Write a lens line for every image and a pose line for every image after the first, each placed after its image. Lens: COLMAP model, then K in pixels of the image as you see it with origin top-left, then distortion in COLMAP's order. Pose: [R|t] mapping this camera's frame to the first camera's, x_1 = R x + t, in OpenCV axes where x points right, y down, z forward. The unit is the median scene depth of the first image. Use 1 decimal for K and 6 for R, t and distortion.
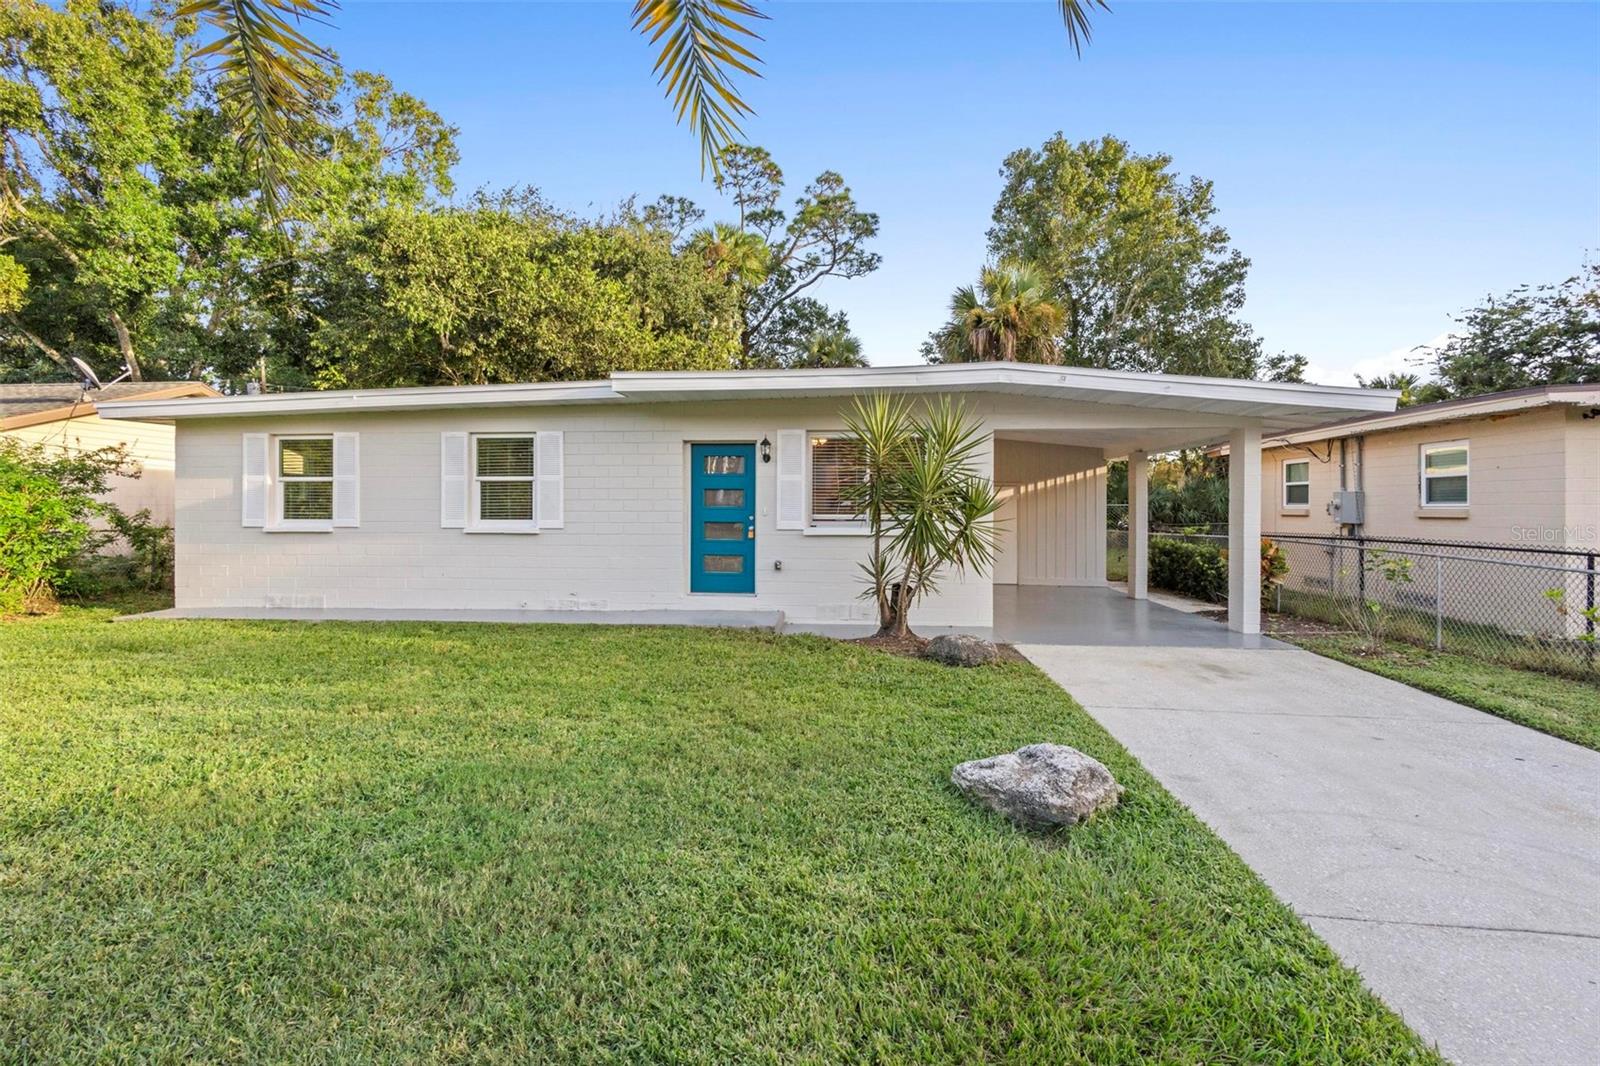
lens RADIAL K [[743.4, 0, 803.0], [0, 743.4, 508.4], [0, 0, 1]] dist [0.008401, -0.000861]
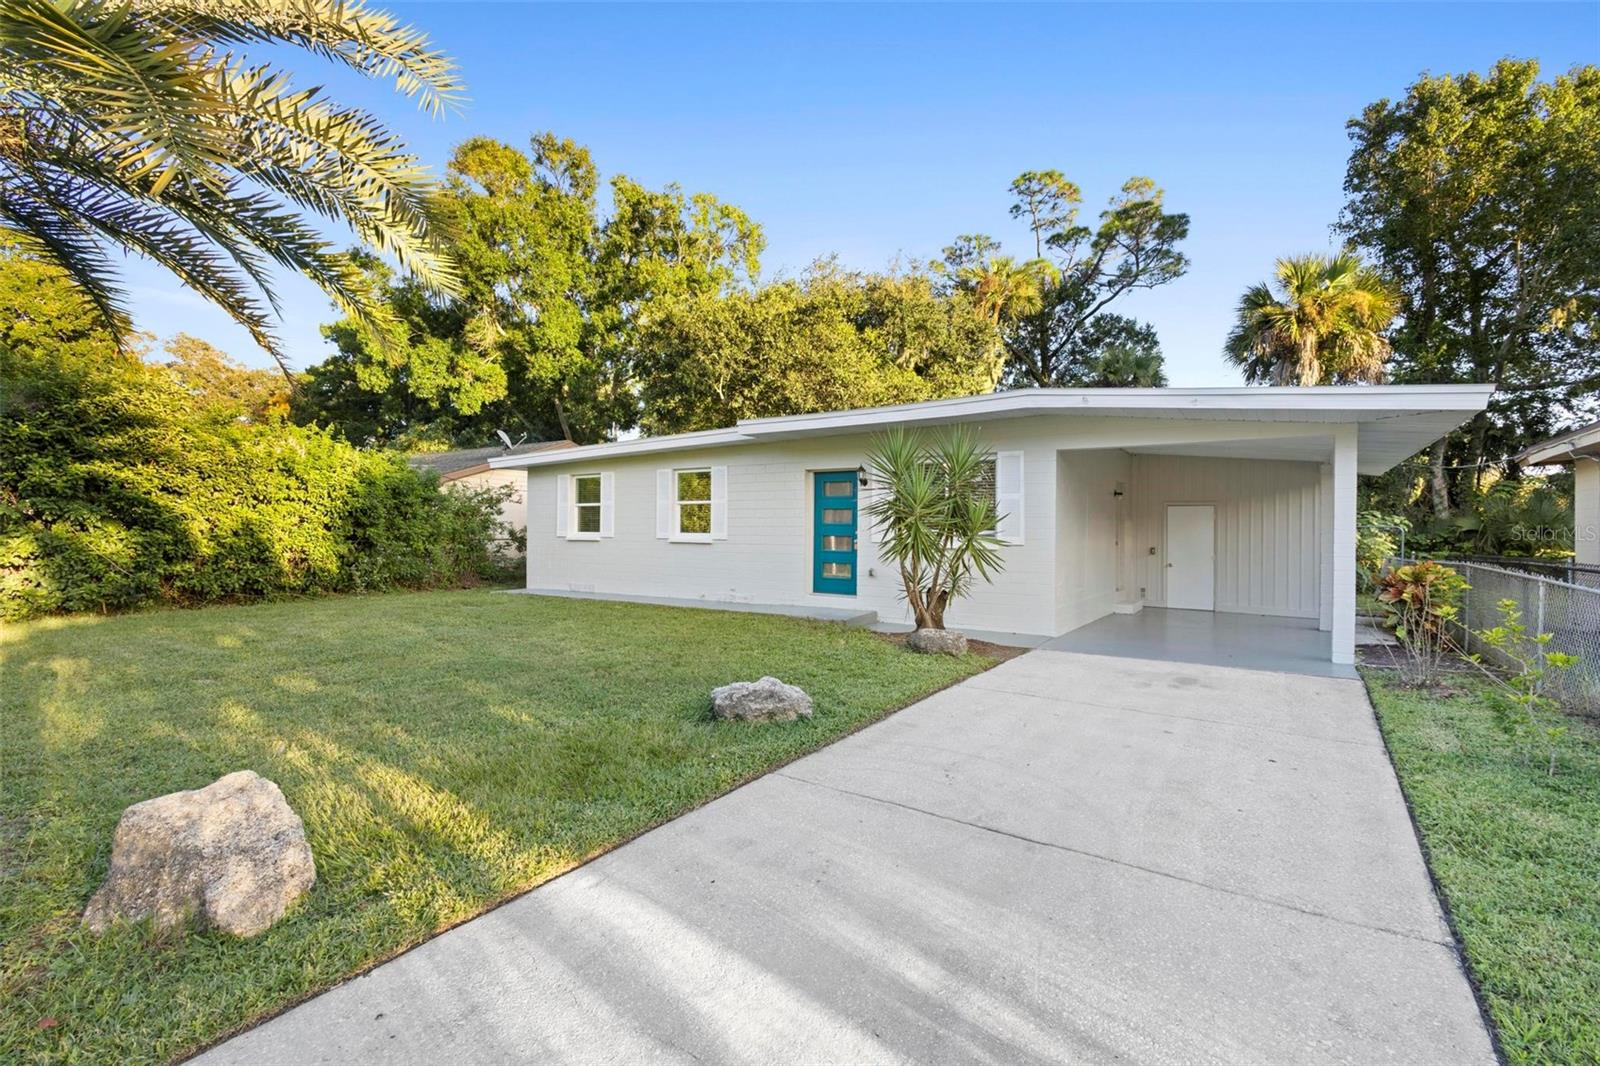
lens RADIAL K [[734.7, 0, 803.9], [0, 734.7, 538.9], [0, 0, 1]] dist [0.001367, -0.000143]
pose [[0.881805, 0.010722, -0.471491, 0.243552], [-0.008366, 0.999940, 0.007092, 0.009027], [0.471539, -0.002309, 0.881842, -0.050724]]
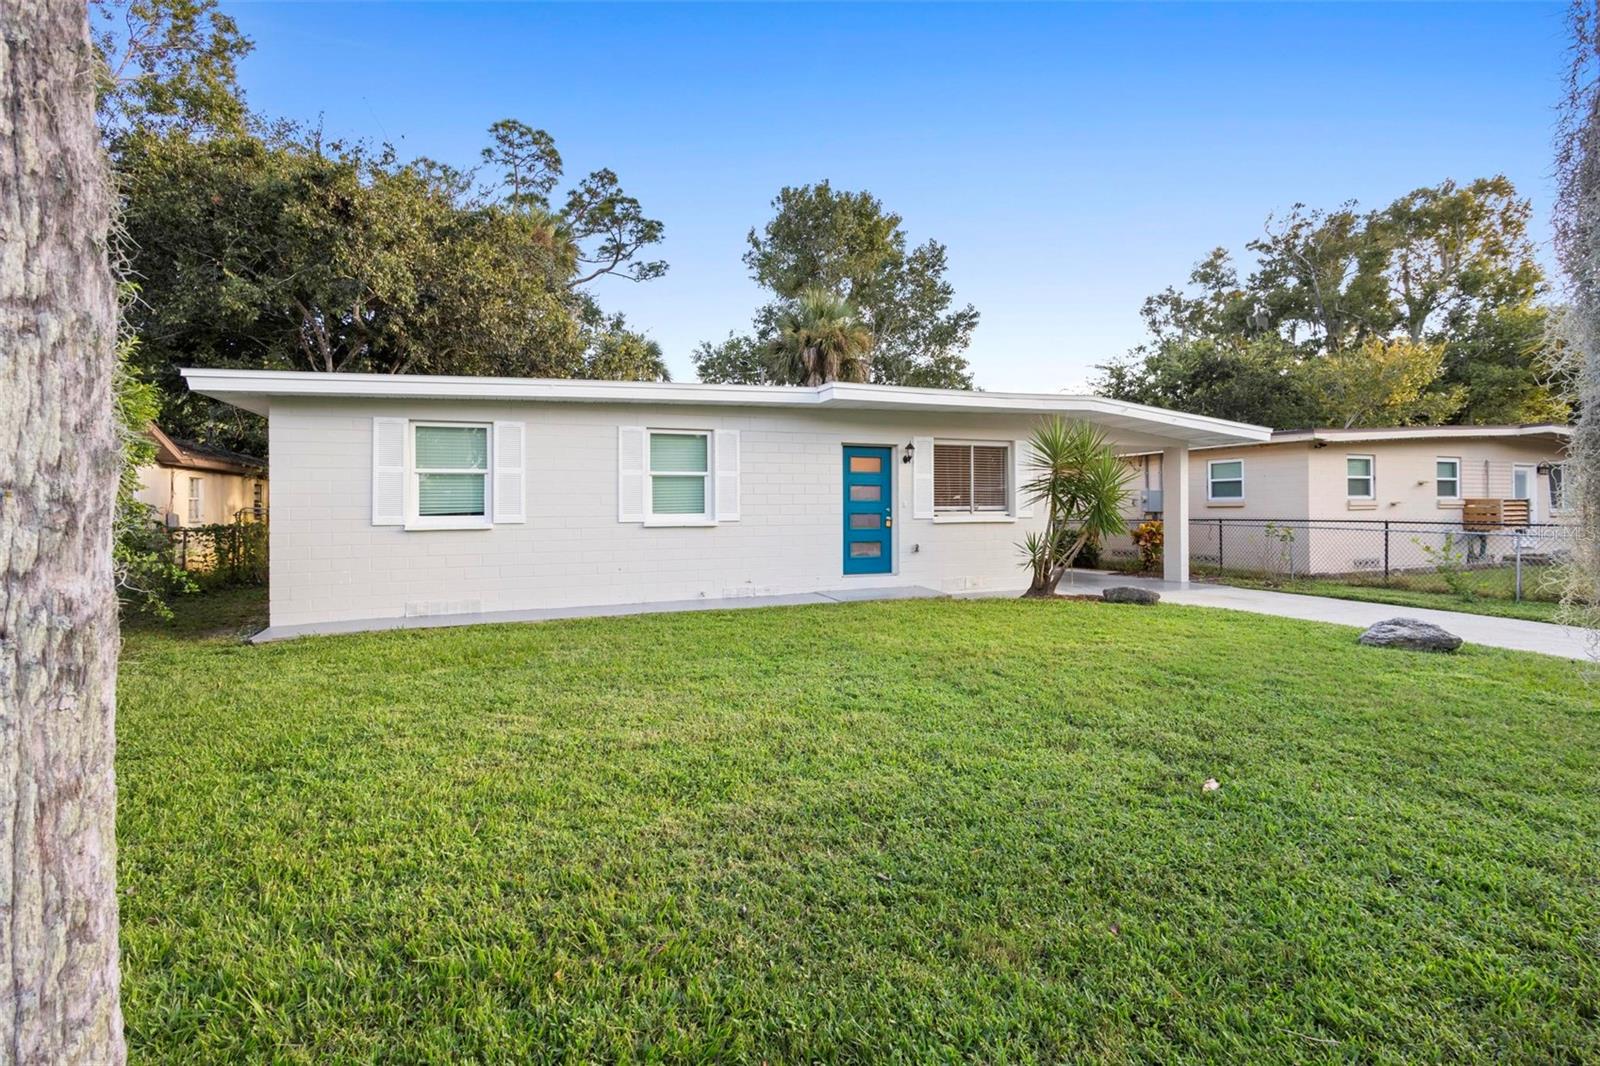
lens RADIAL K [[743.4, 0, 803.0], [0, 743.4, 508.4], [0, 0, 1]] dist [0.008401, -0.000861]
pose [[0.886298, -0.007558, 0.463054, -0.435006], [0.009399, 0.999954, -0.001669, 0.006961], [-0.463020, 0.005832, 0.886329, 0.004408]]
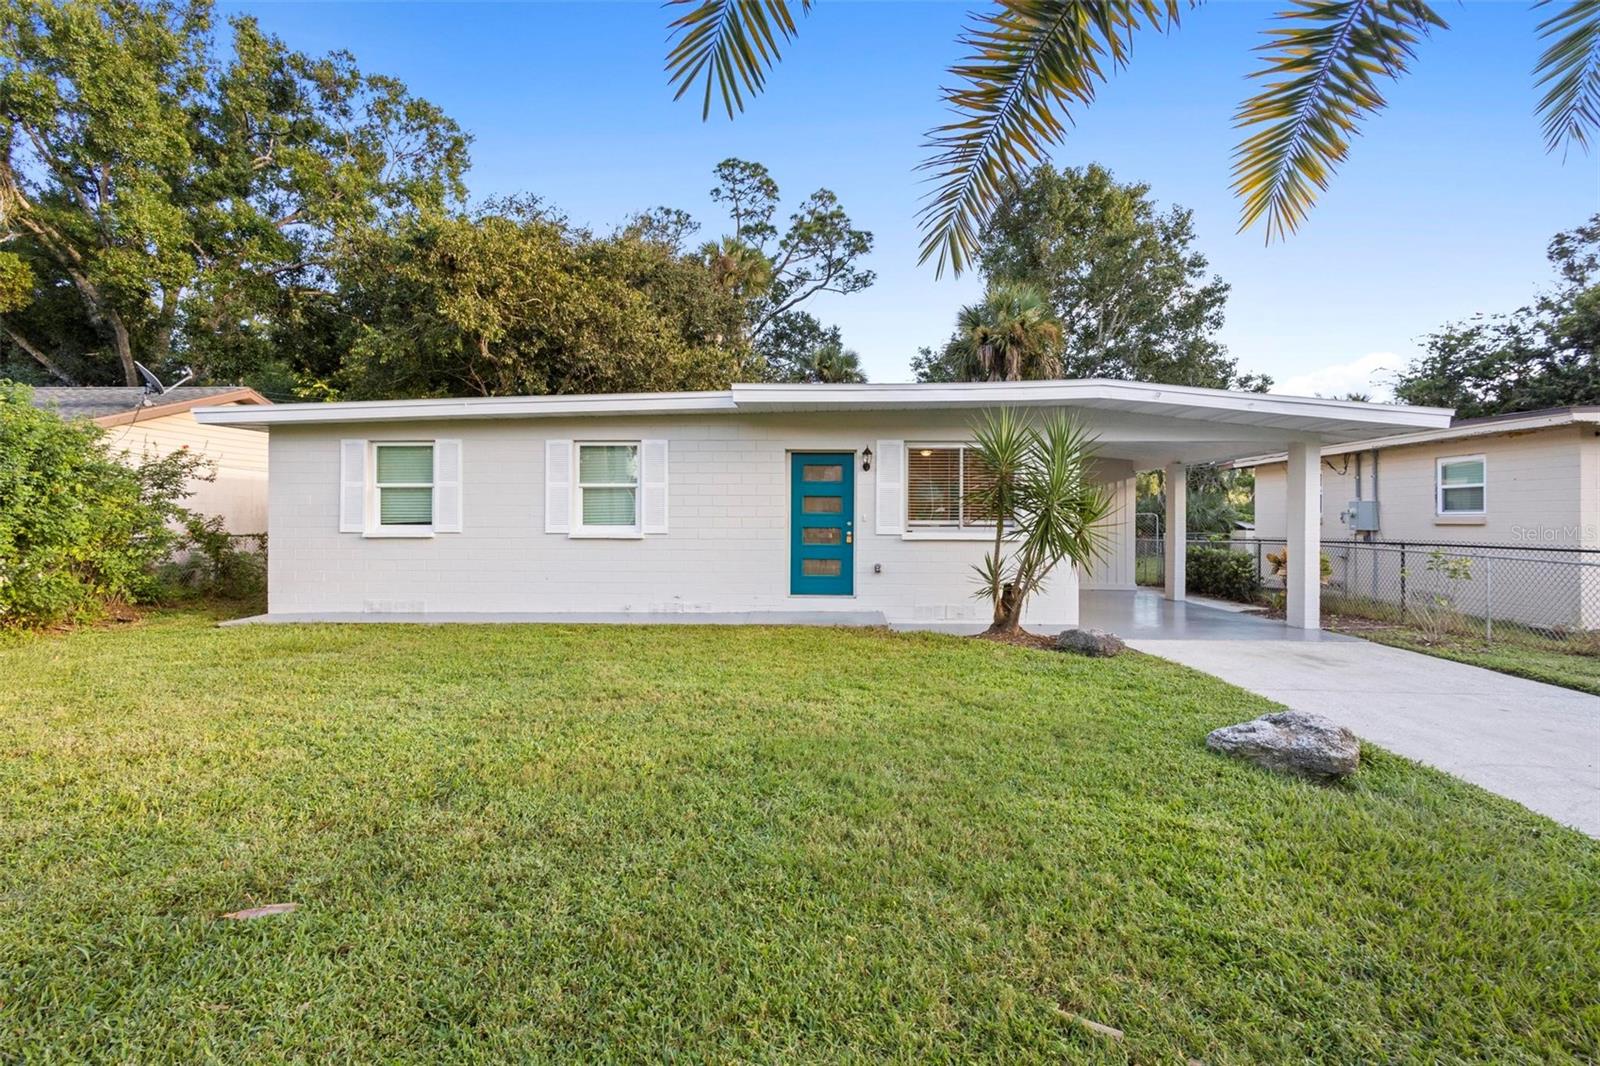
lens RADIAL K [[740.2, 0, 808.0], [0, 740.2, 516.4], [0, 0, 1]] dist [0.009245, -0.000235]
pose [[0.997824, 0.001520, 0.065923, -0.115476], [-0.001197, 0.999987, -0.004946, 0.004588], [-0.065930, 0.004857, 0.997812, -0.024524]]
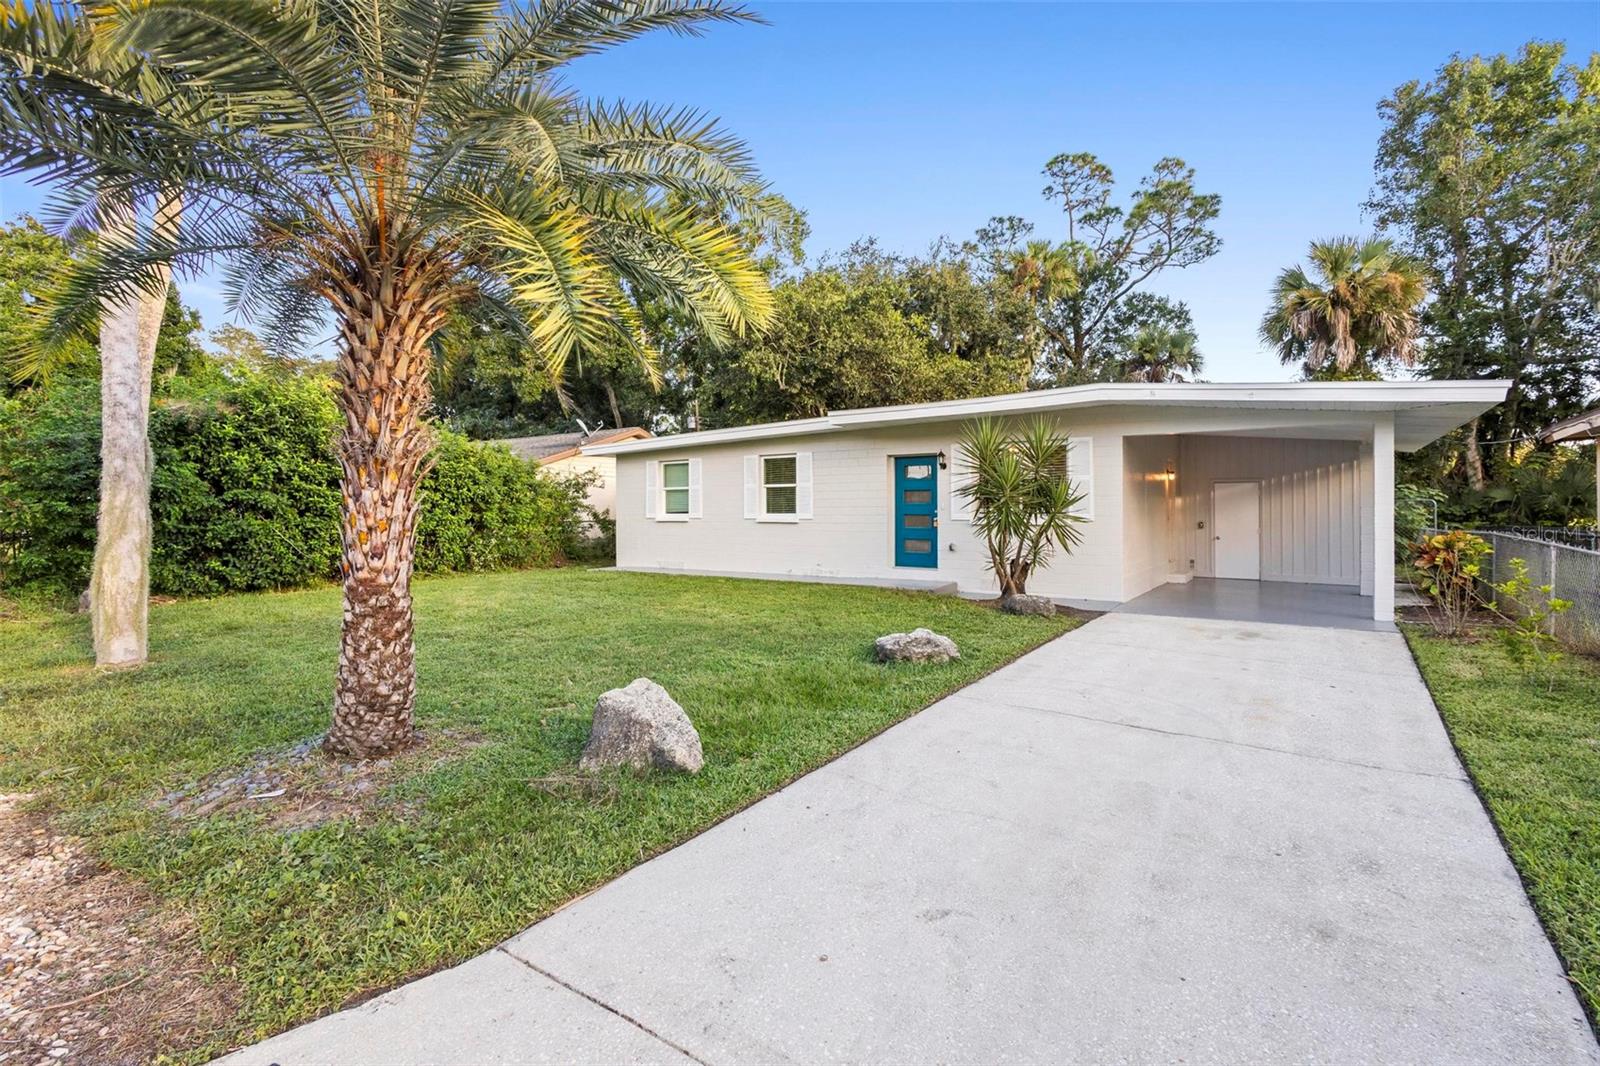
lens RADIAL K [[747.4, 0, 807.1], [0, 747.4, 519.0], [0, 0, 1]] dist [0.000413, -0.000250]
pose [[0.873505, 0.001205, -0.486813, 0.222785], [0.003727, 0.999951, 0.009164, 0.007933], [0.486800, -0.009819, 0.873458, -0.164930]]
